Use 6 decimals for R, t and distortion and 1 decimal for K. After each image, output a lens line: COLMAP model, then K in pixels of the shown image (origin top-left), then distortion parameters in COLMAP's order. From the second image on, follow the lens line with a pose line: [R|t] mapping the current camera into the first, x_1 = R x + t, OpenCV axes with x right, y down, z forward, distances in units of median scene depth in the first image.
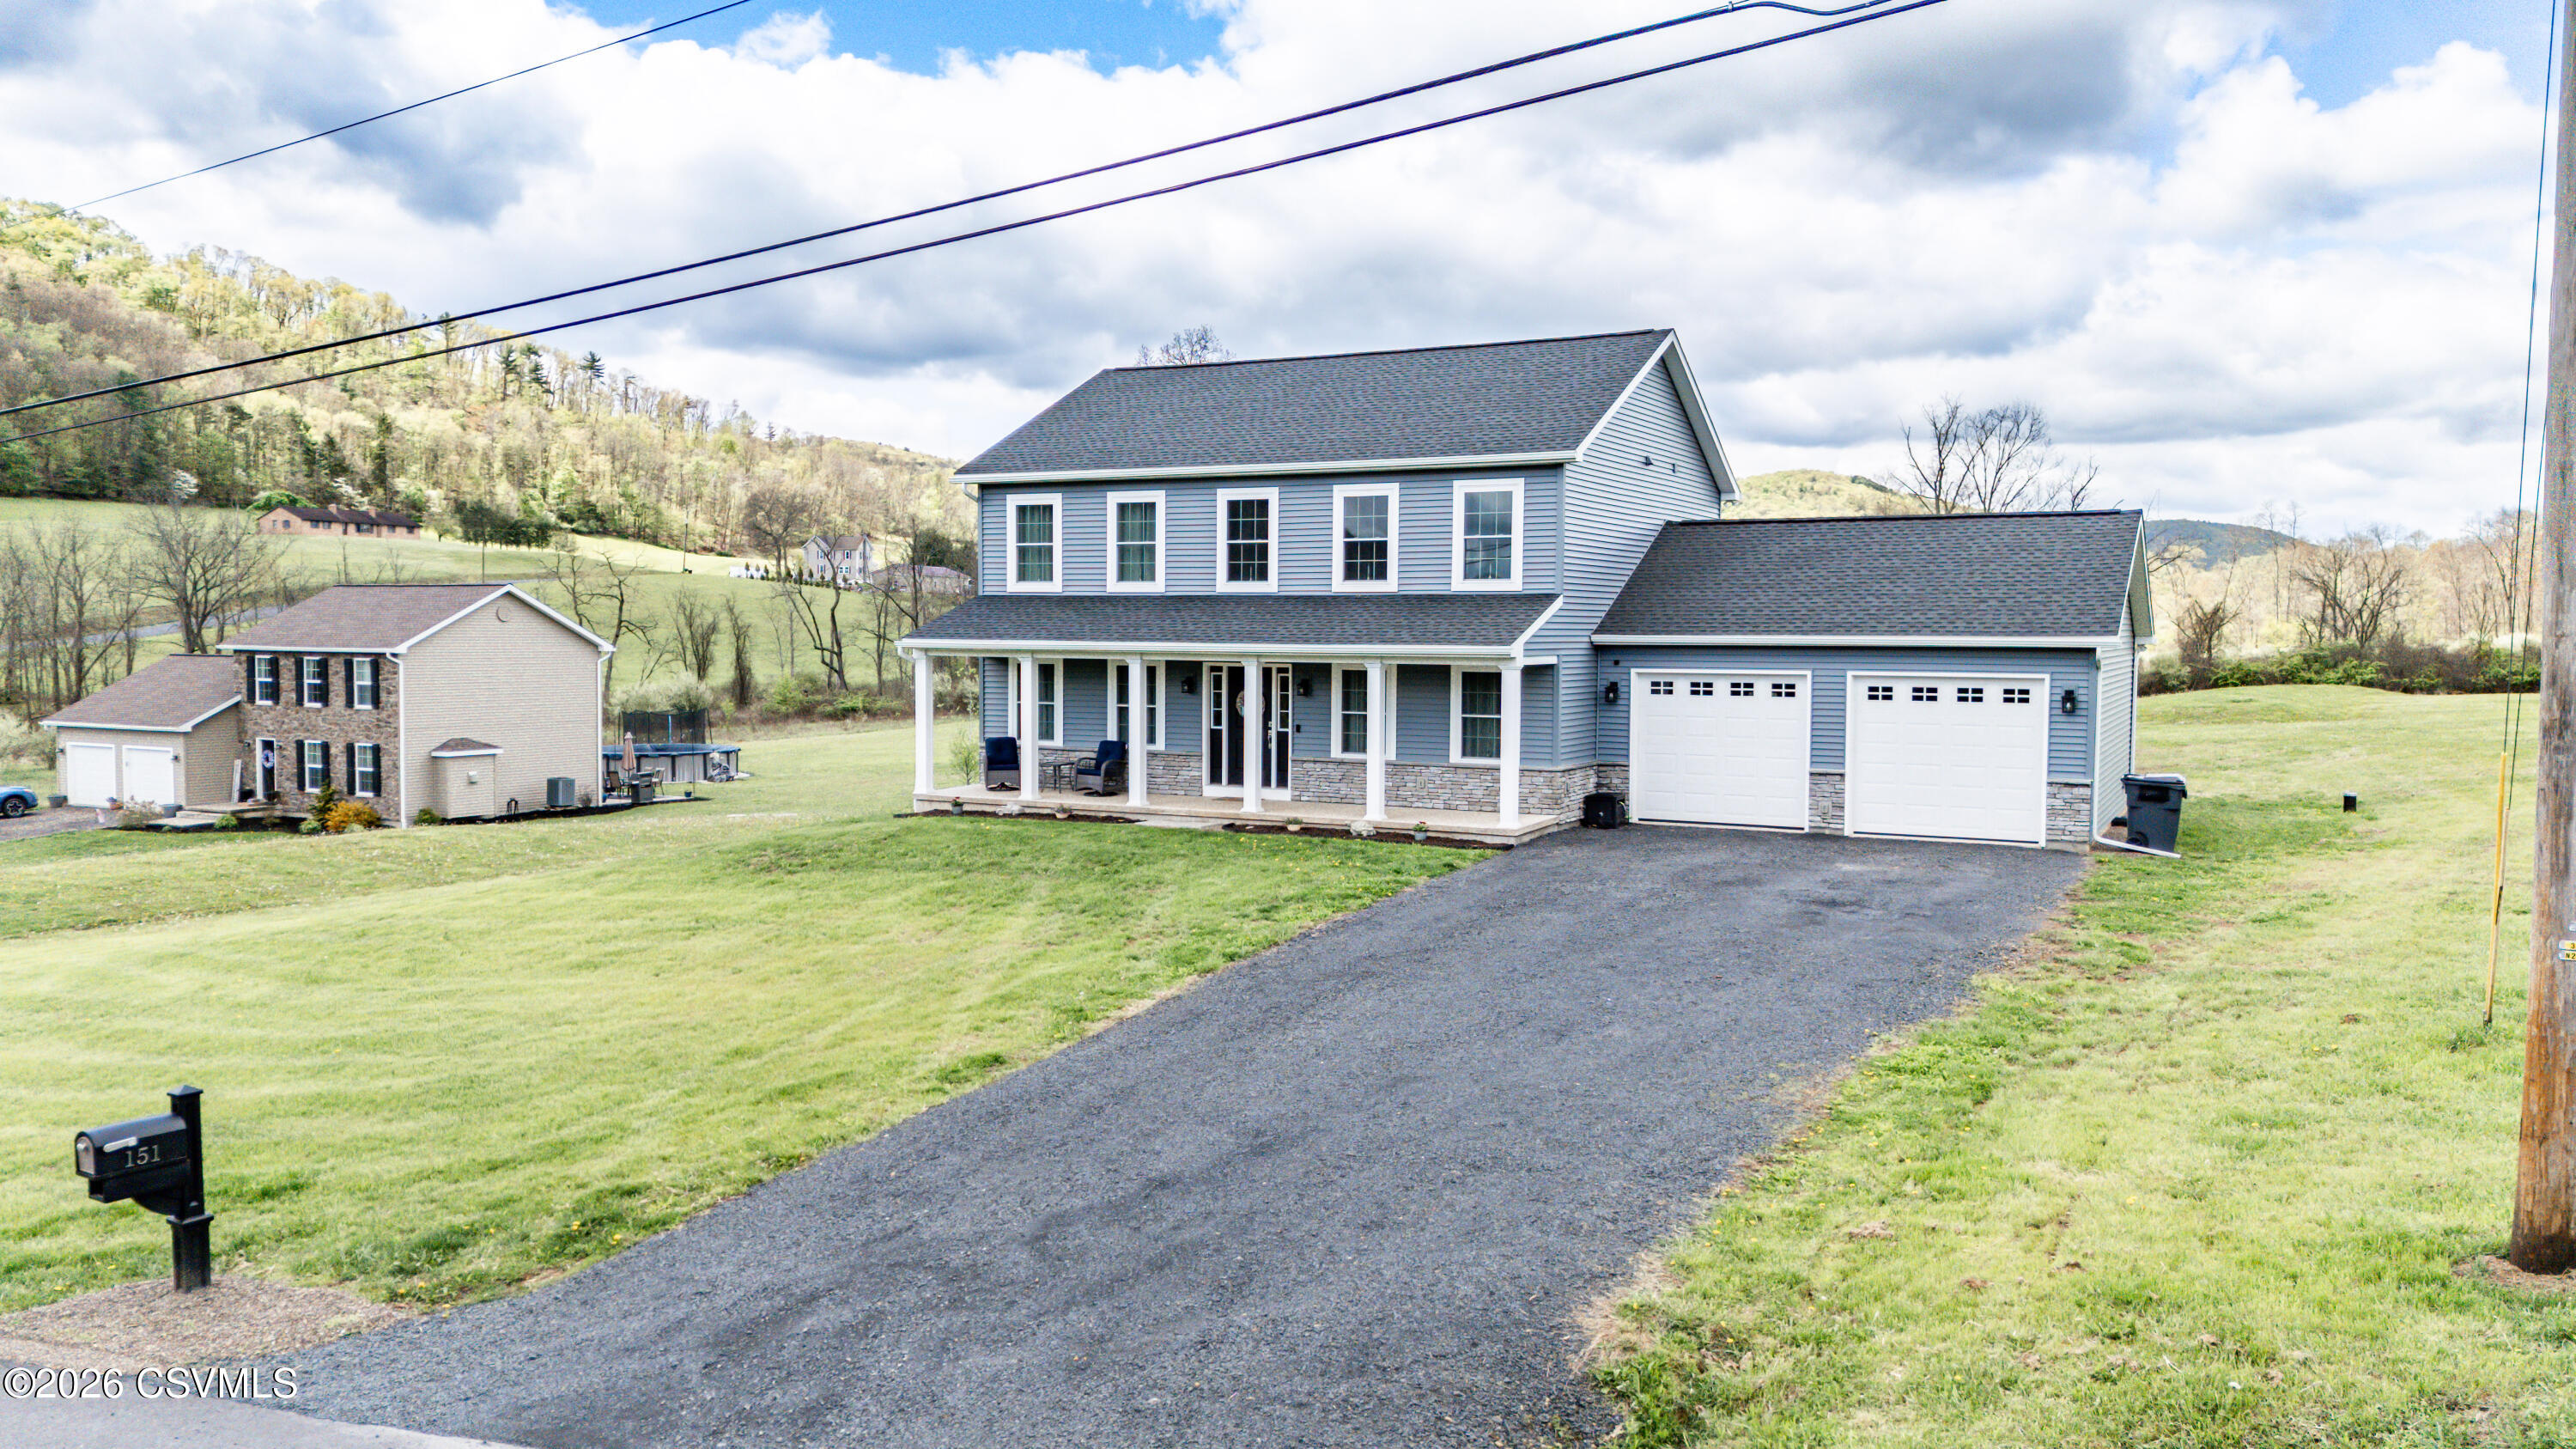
lens RADIAL K [[1886.5, 0, 1288.0], [0, 1886.5, 724.5], [0, 0, 1]] dist [0.108225, -0.076461]
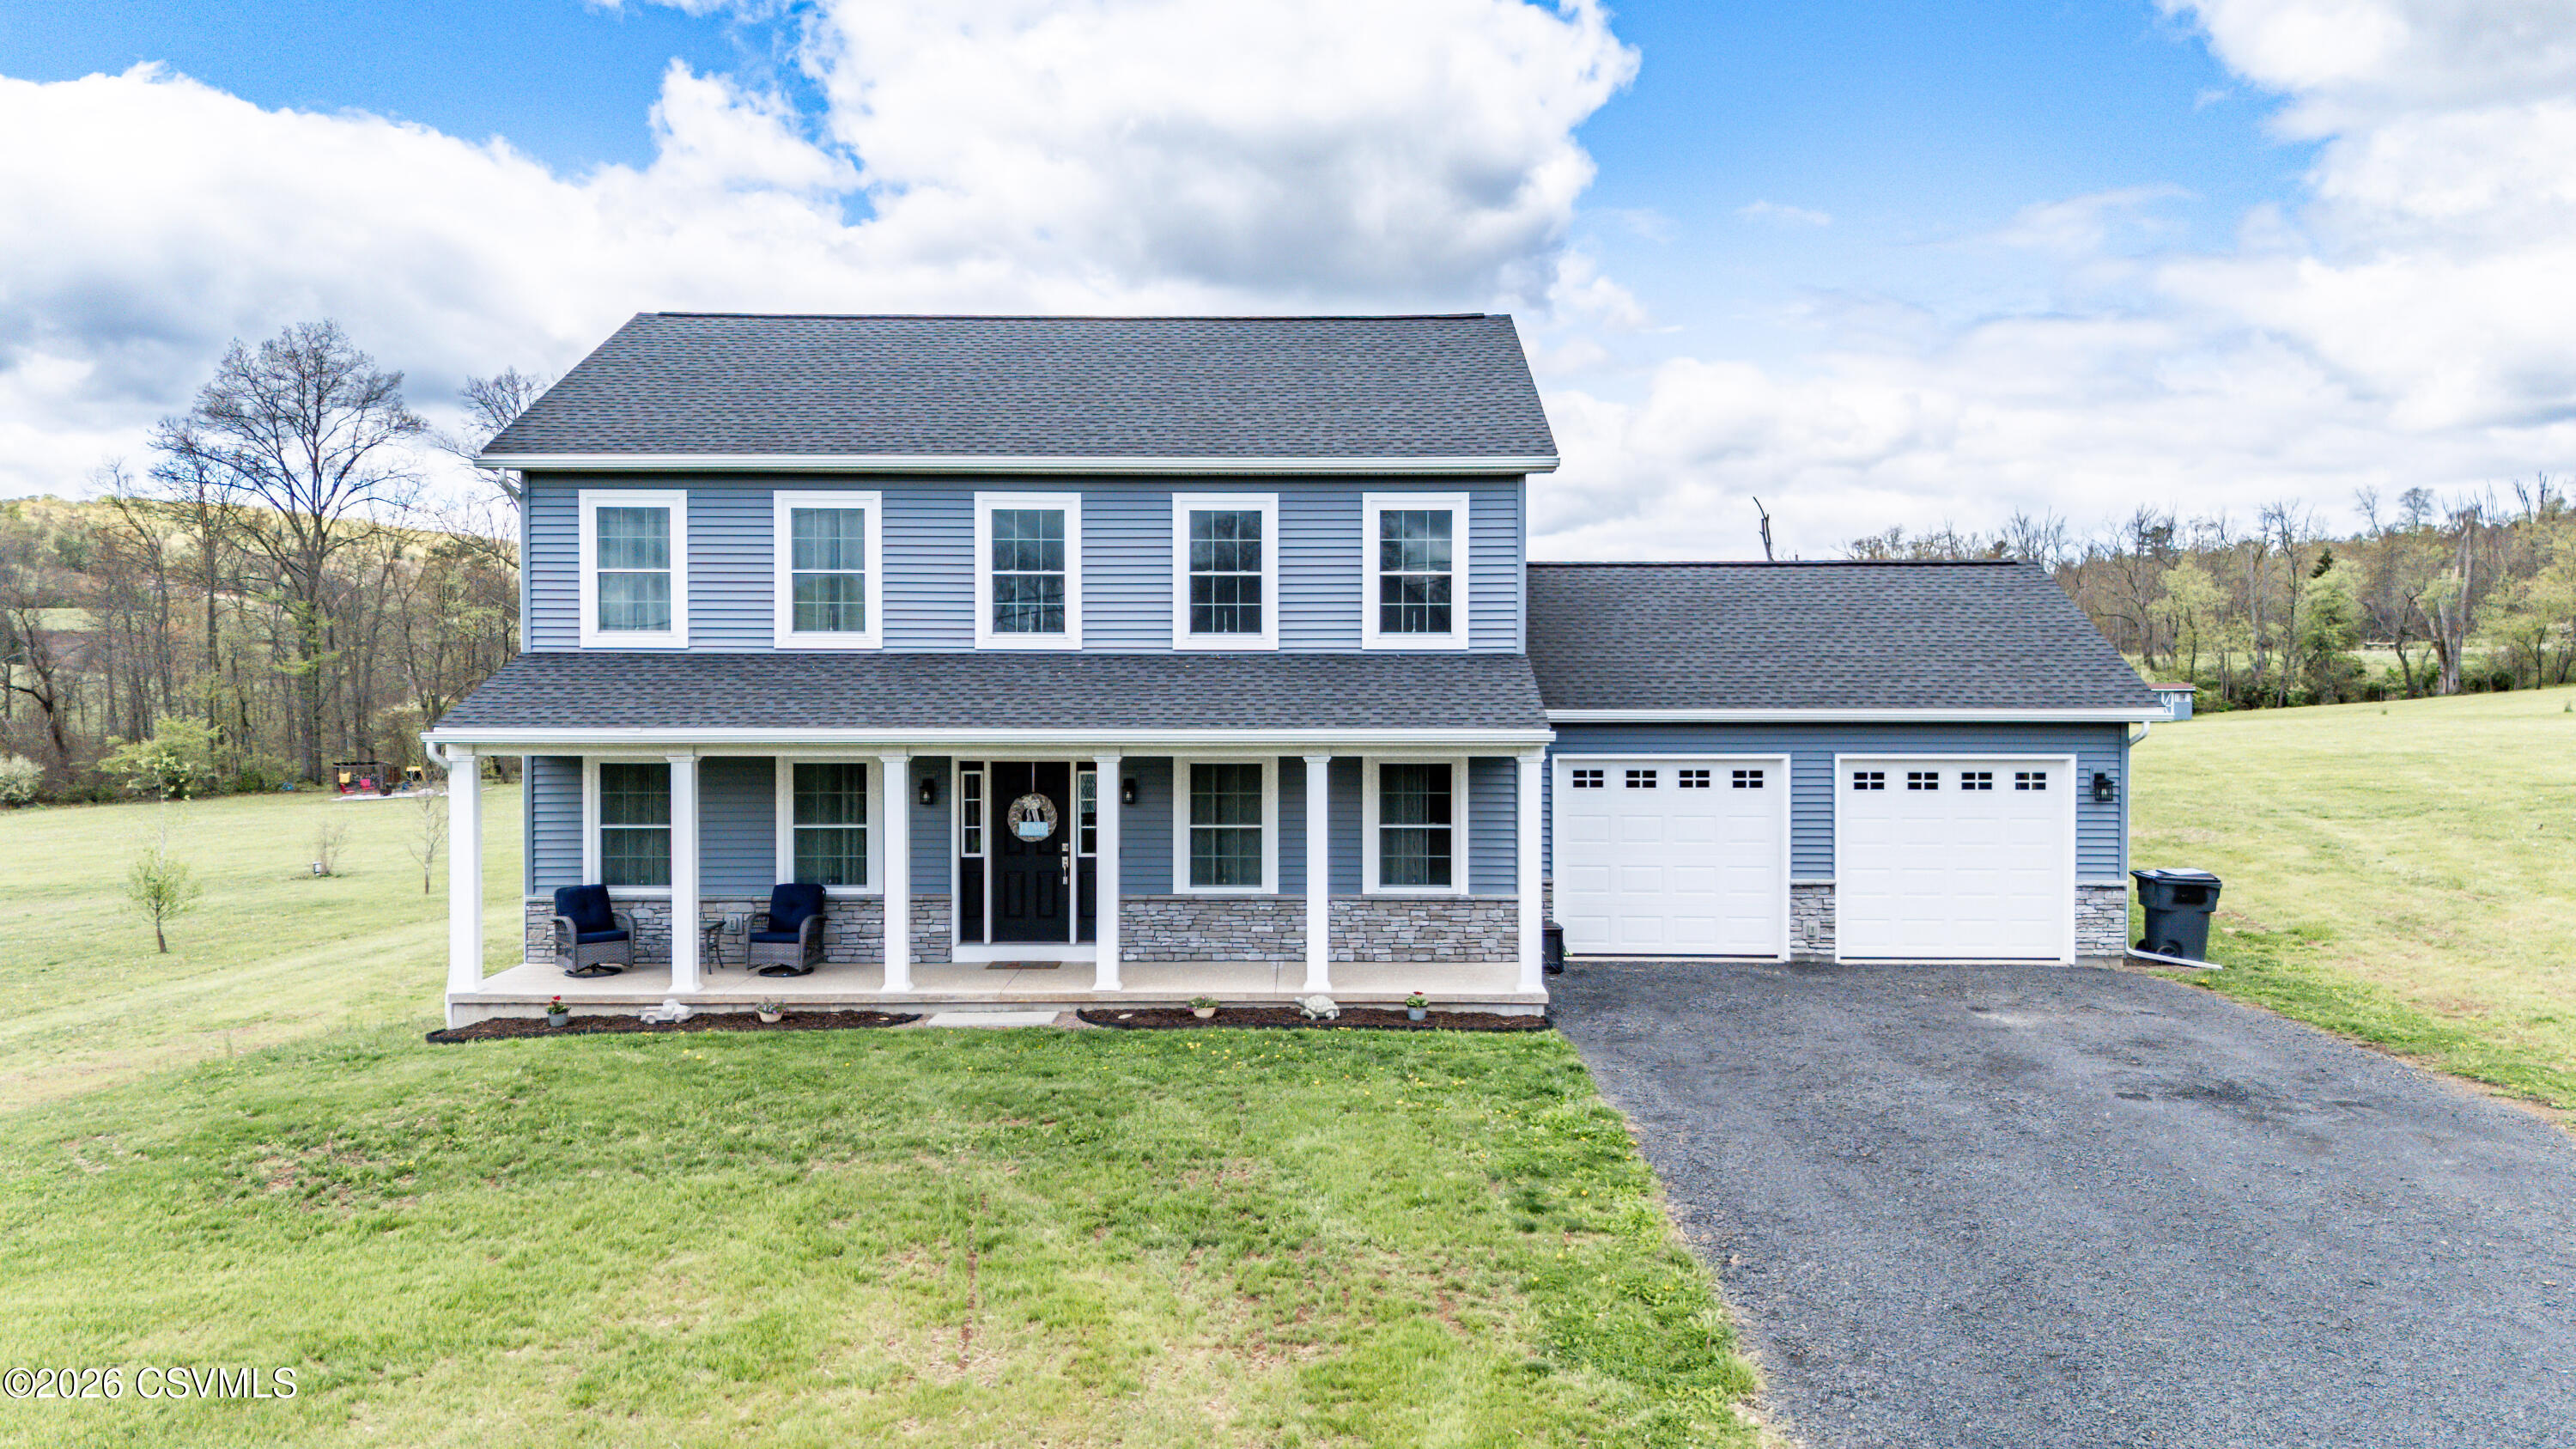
lens RADIAL K [[1927.6, 0, 1288.0], [0, 1927.6, 724.5], [0, 0, 1]] dist [0.111385, -0.143053]
pose [[0.887556, -0.014726, 0.460465, -0.250525], [0.028182, 0.999353, -0.022363, -0.025904], [-0.459837, 0.032825, 0.887396, 0.354784]]
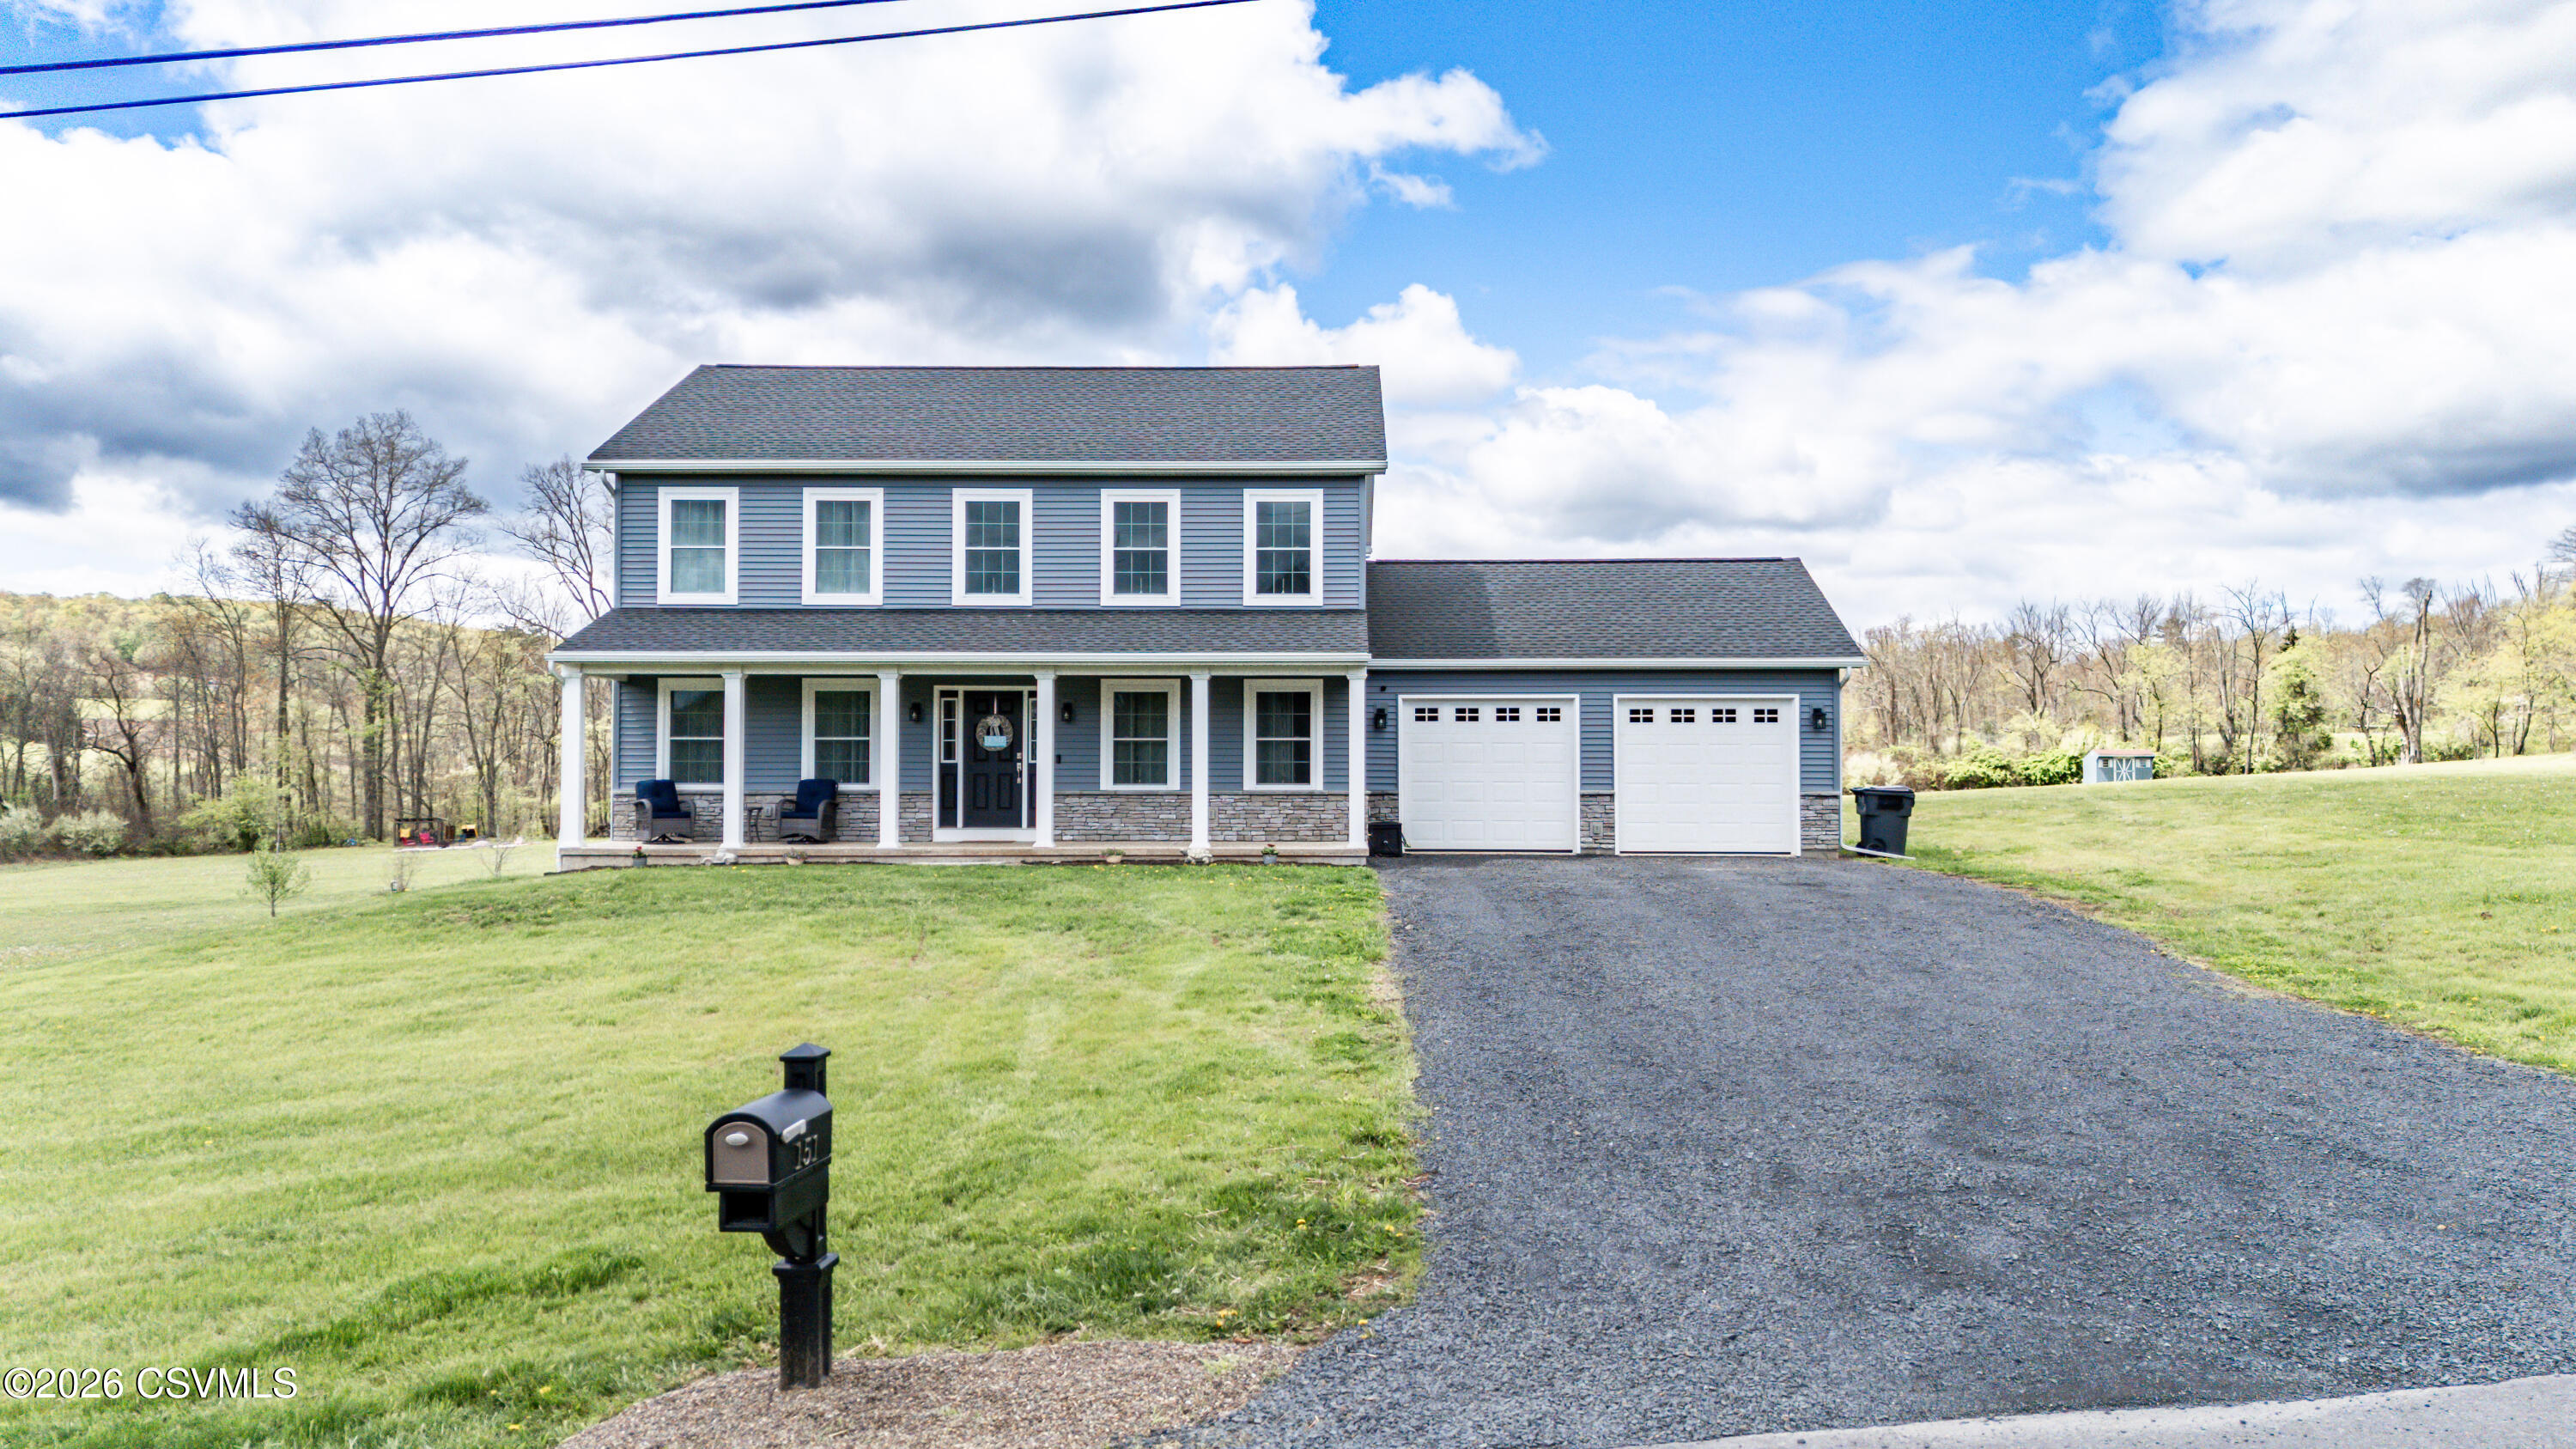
lens RADIAL K [[1927.6, 0, 1288.0], [0, 1927.6, 724.5], [0, 0, 1]] dist [0.111385, -0.143053]
pose [[0.894672, 0.008642, 0.446641, -0.297547], [0.026999, 0.996939, -0.073373, 0.054449], [-0.445908, 0.077704, 0.891700, 0.137126]]
